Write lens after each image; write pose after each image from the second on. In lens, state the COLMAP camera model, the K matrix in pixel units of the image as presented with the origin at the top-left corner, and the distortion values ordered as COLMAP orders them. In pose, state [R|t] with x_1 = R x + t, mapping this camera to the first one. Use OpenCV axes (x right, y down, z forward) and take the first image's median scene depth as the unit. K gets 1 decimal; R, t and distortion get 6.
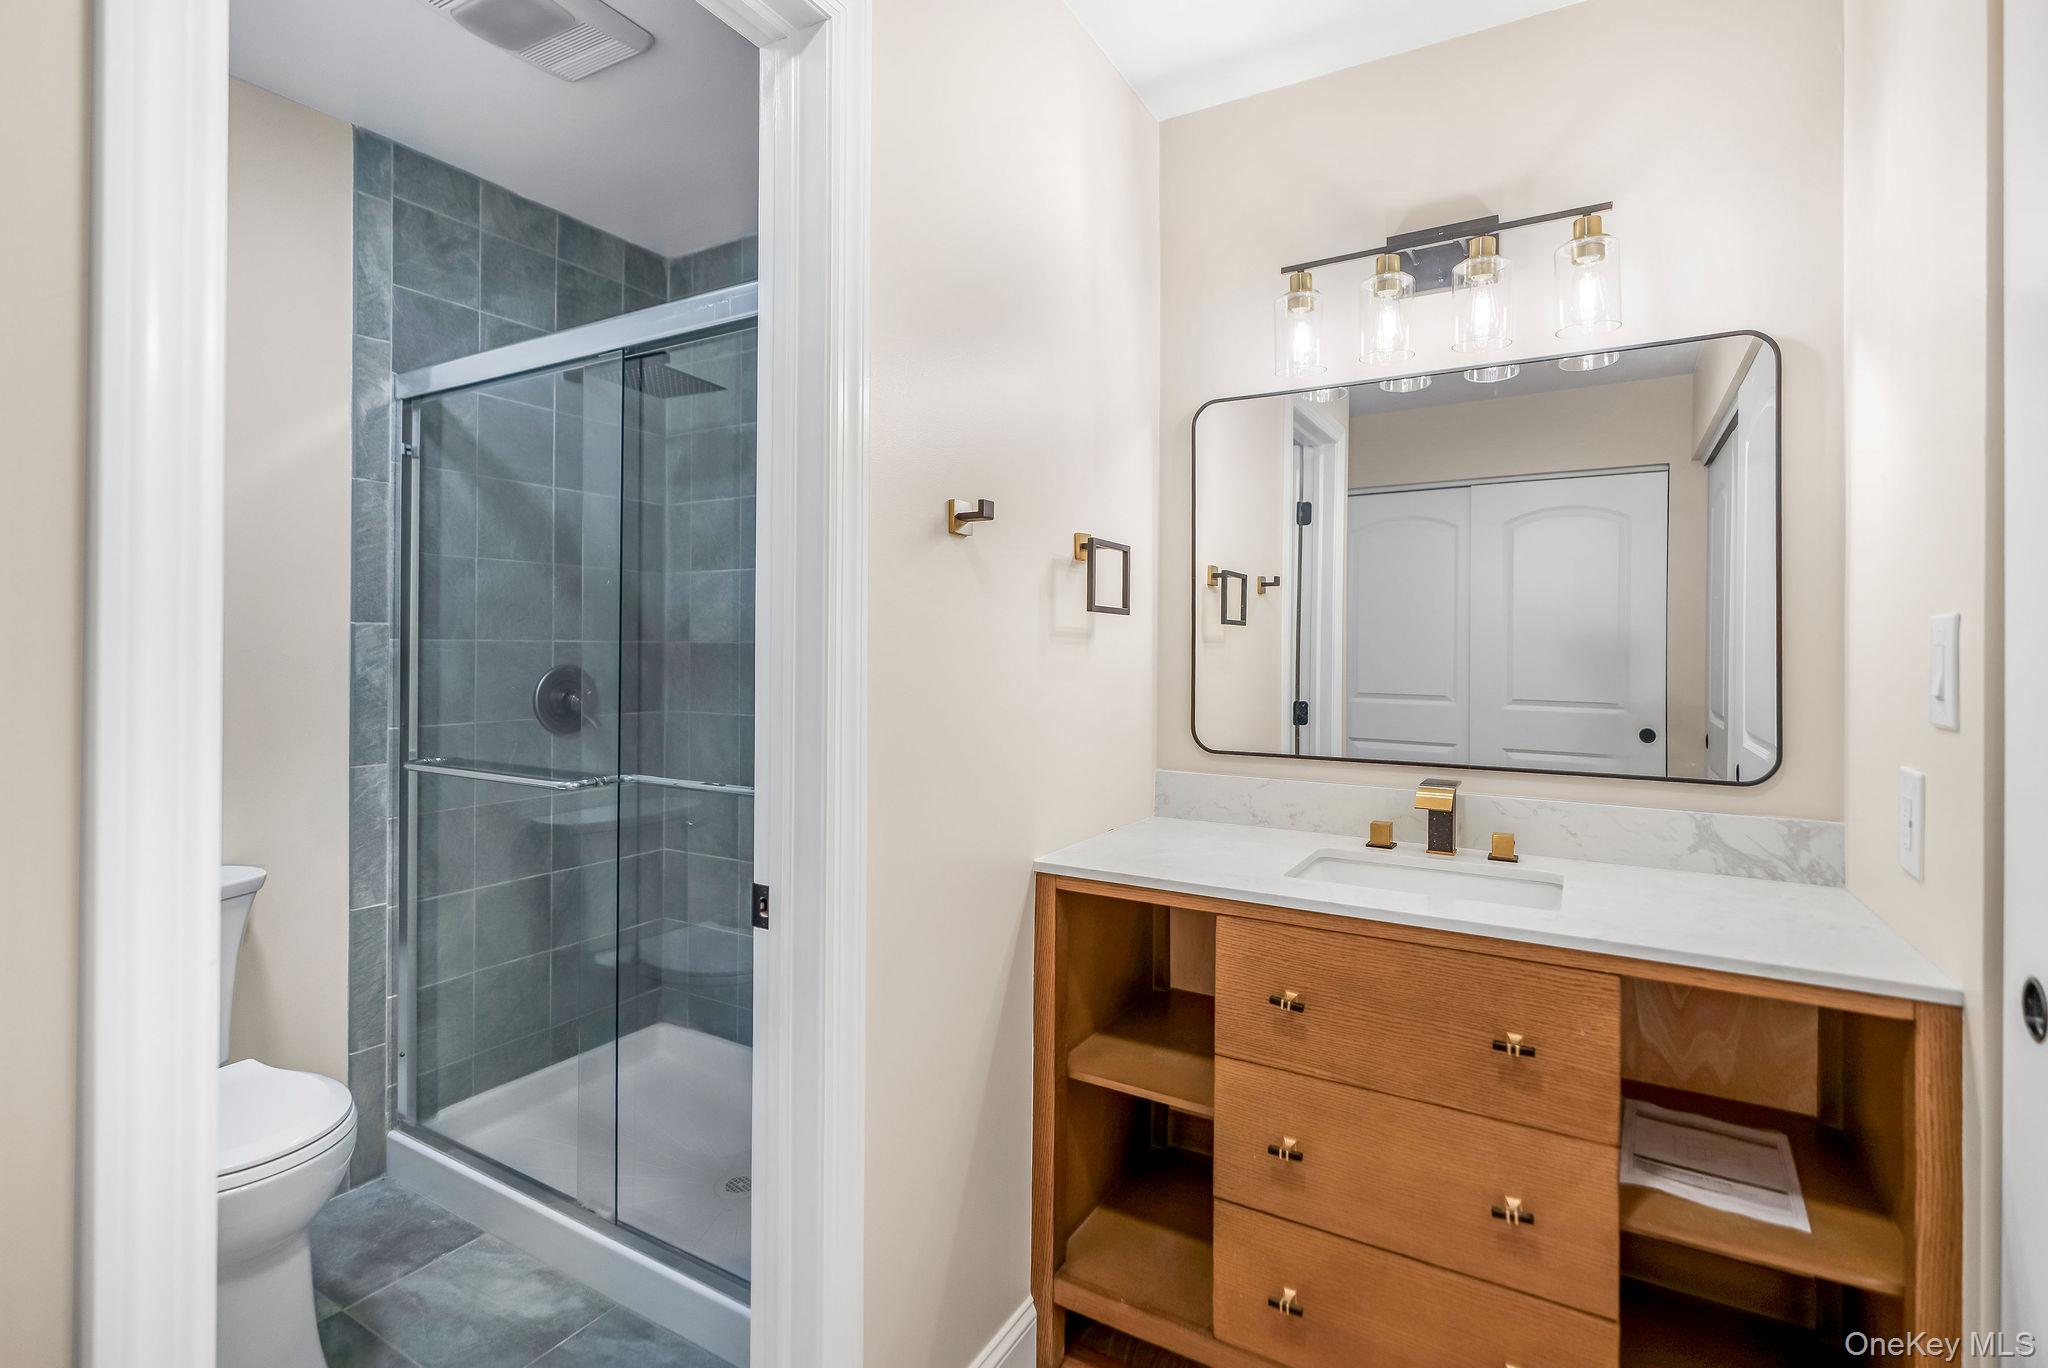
lens RADIAL K [[948.0, 0, 1018.1], [0, 948.0, 650.9], [0, 0, 1]] dist [-0.008072, 0.002019]
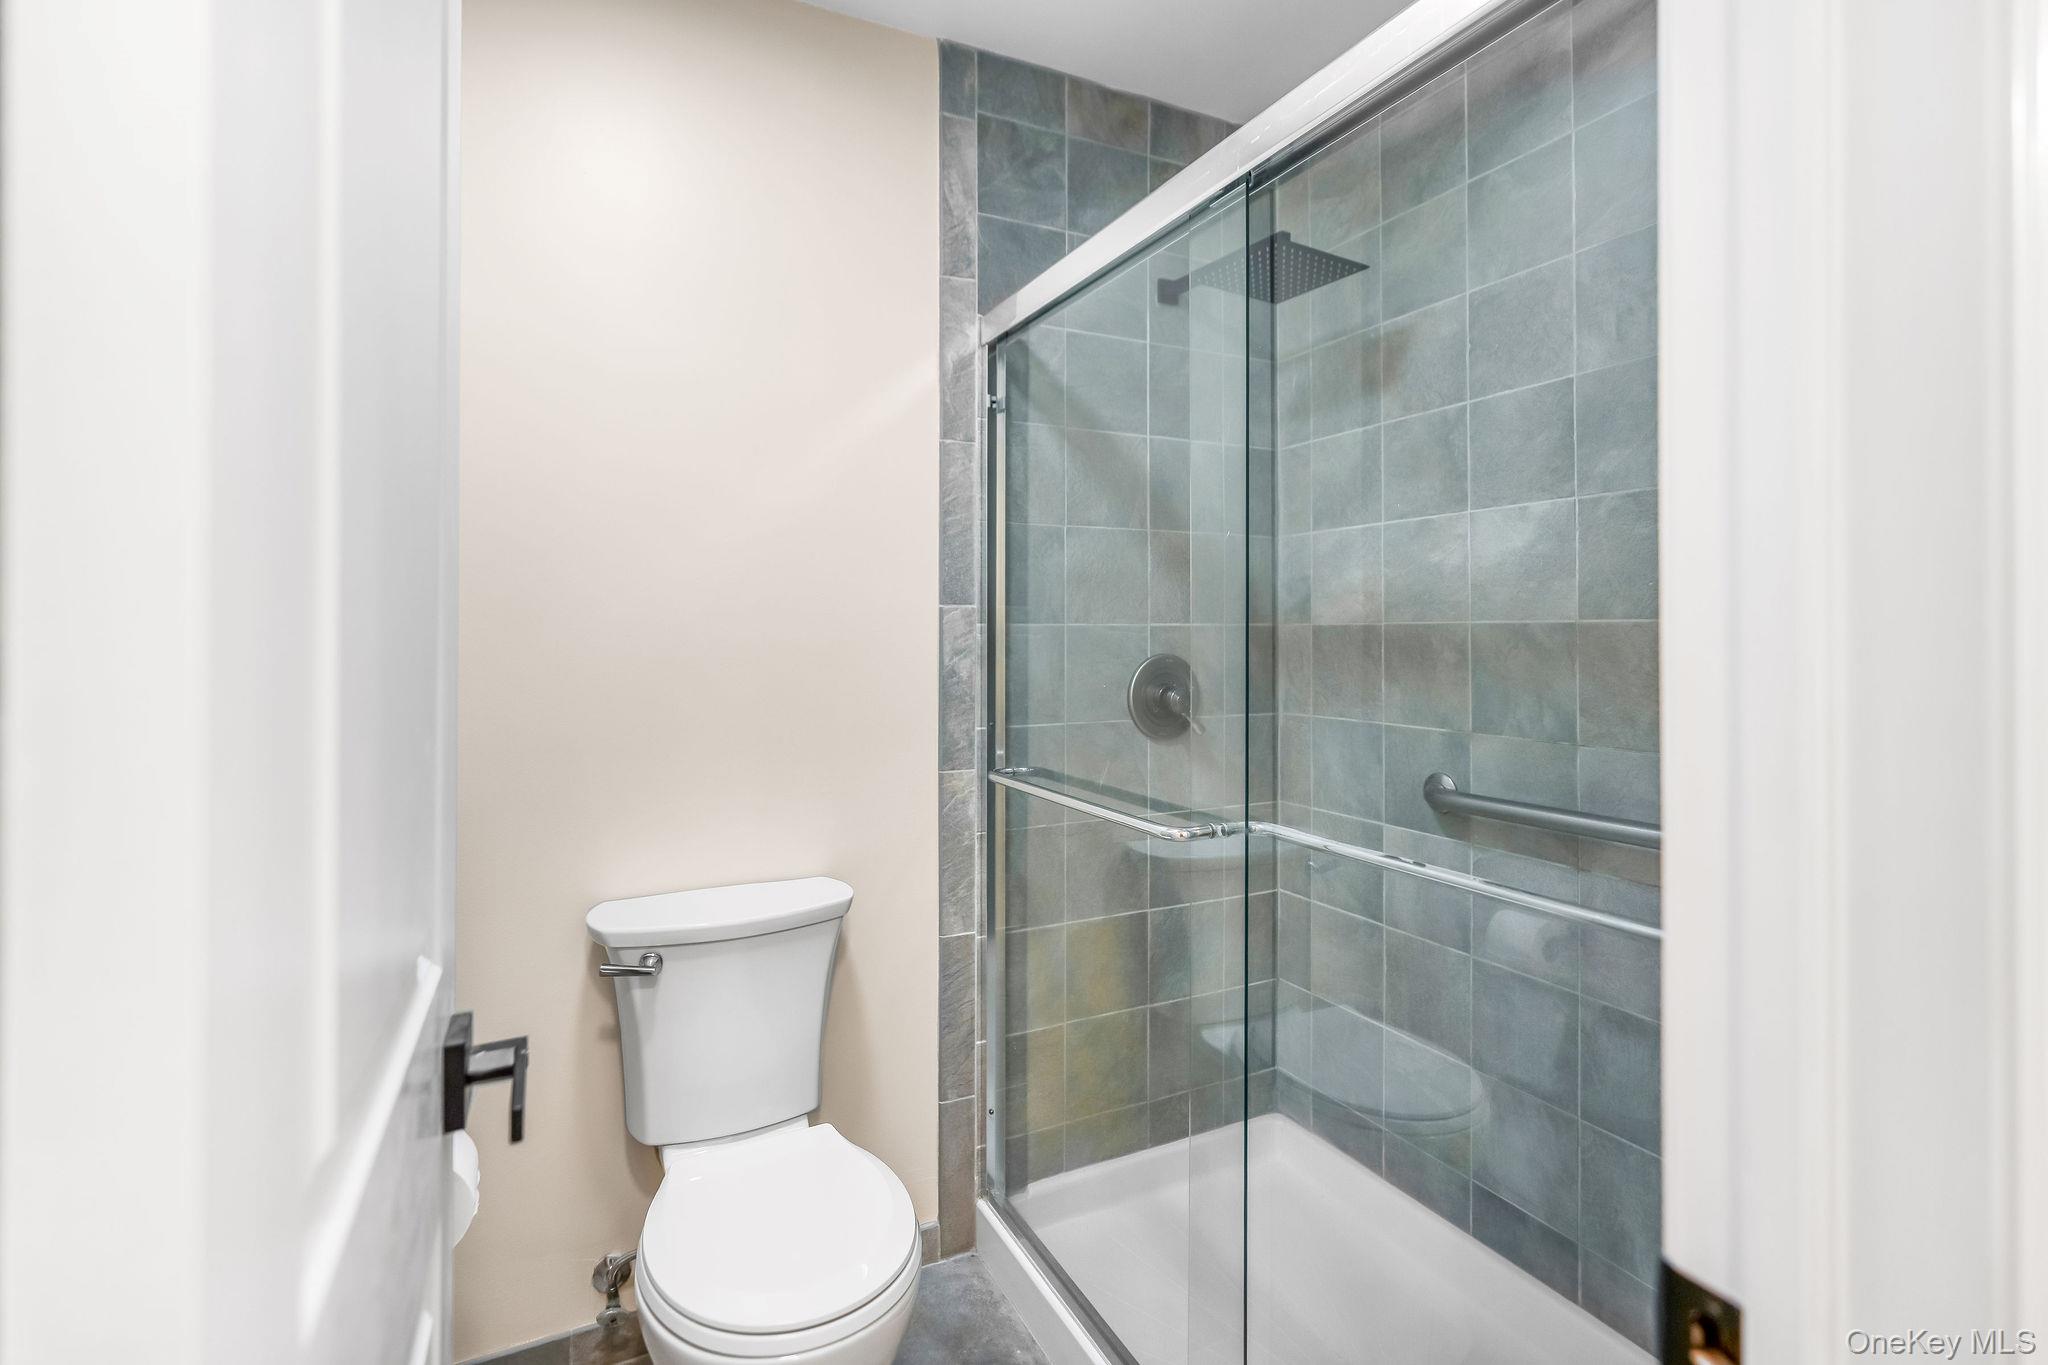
lens RADIAL K [[948.0, 0, 1020.2], [0, 948.0, 631.4], [0, 0, 1]] dist [-0.008072, 0.002019]
pose [[0.834921, -0.007249, -0.550323, -0.154718], [0.005523, 0.999973, -0.004793, -0.001453], [0.550343, 0.000963, 0.834938, 0.295797]]
